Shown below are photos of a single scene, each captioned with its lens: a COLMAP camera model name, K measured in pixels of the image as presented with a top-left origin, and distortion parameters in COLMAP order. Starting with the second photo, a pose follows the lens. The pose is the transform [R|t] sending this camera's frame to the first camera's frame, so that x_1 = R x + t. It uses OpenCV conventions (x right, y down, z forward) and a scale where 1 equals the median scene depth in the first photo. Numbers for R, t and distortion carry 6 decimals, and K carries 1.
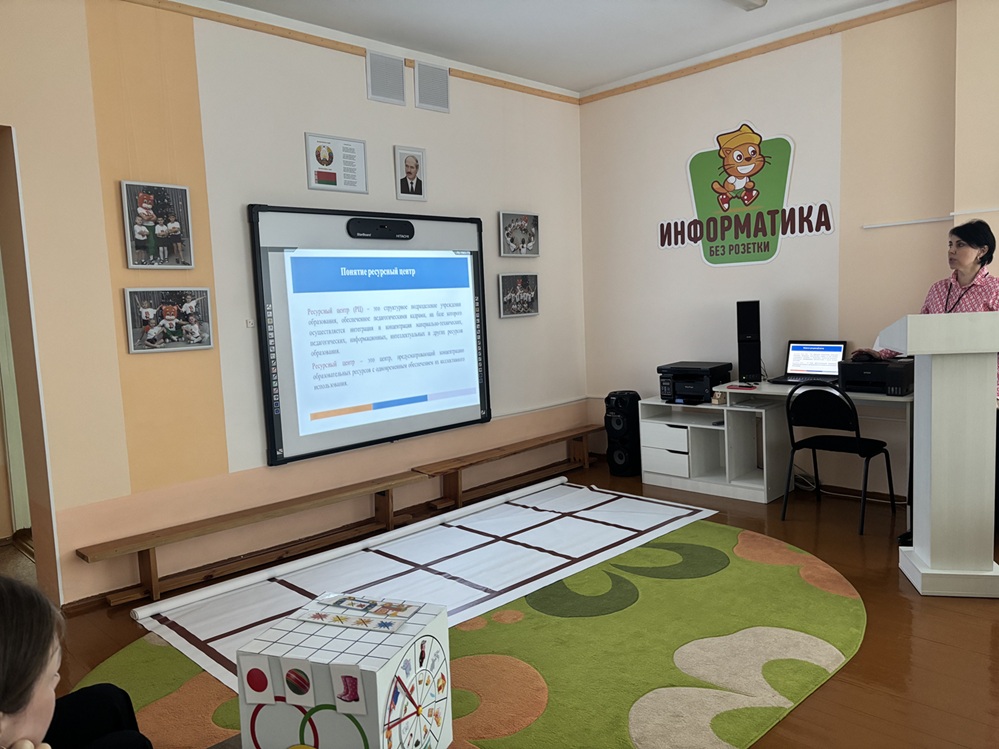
lens RADIAL K [[762.9, 0, 499.5], [0, 762.9, 374.5], [0, 0, 1]] dist [0.051039, -0.047645]
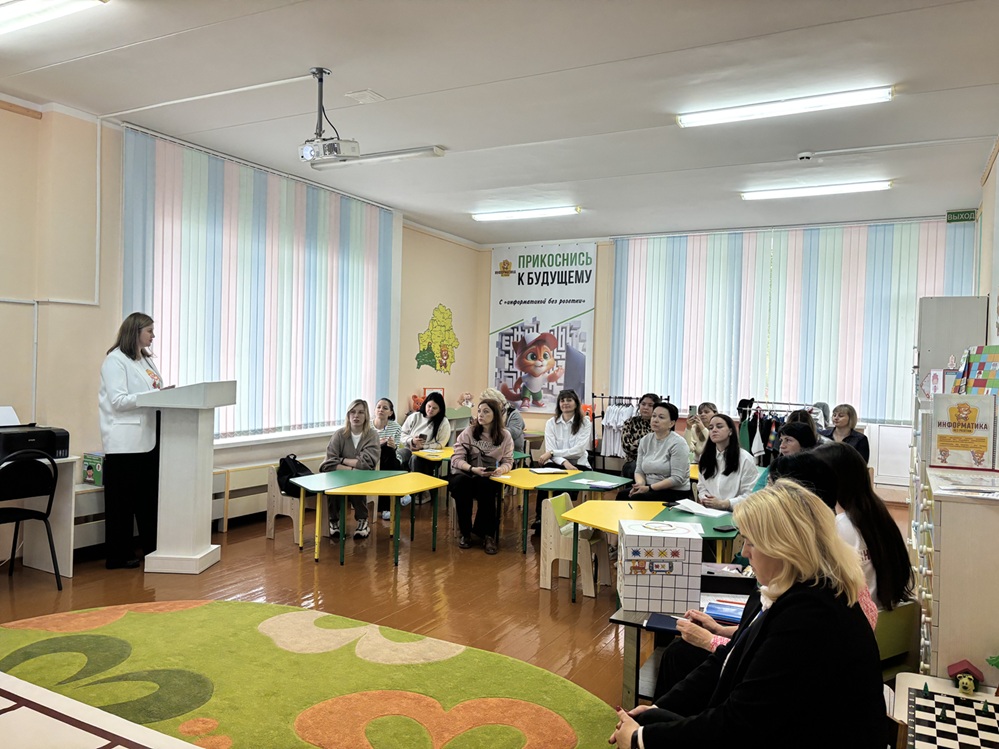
lens RADIAL K [[762.9, 0, 499.5], [0, 762.9, 374.5], [0, 0, 1]] dist [0.051039, -0.047645]
pose [[-0.310102, 0.020096, 0.950491, -0.851356], [0.079858, 0.996794, 0.004979, -0.055928], [-0.947343, 0.077448, -0.310713, 0.828341]]
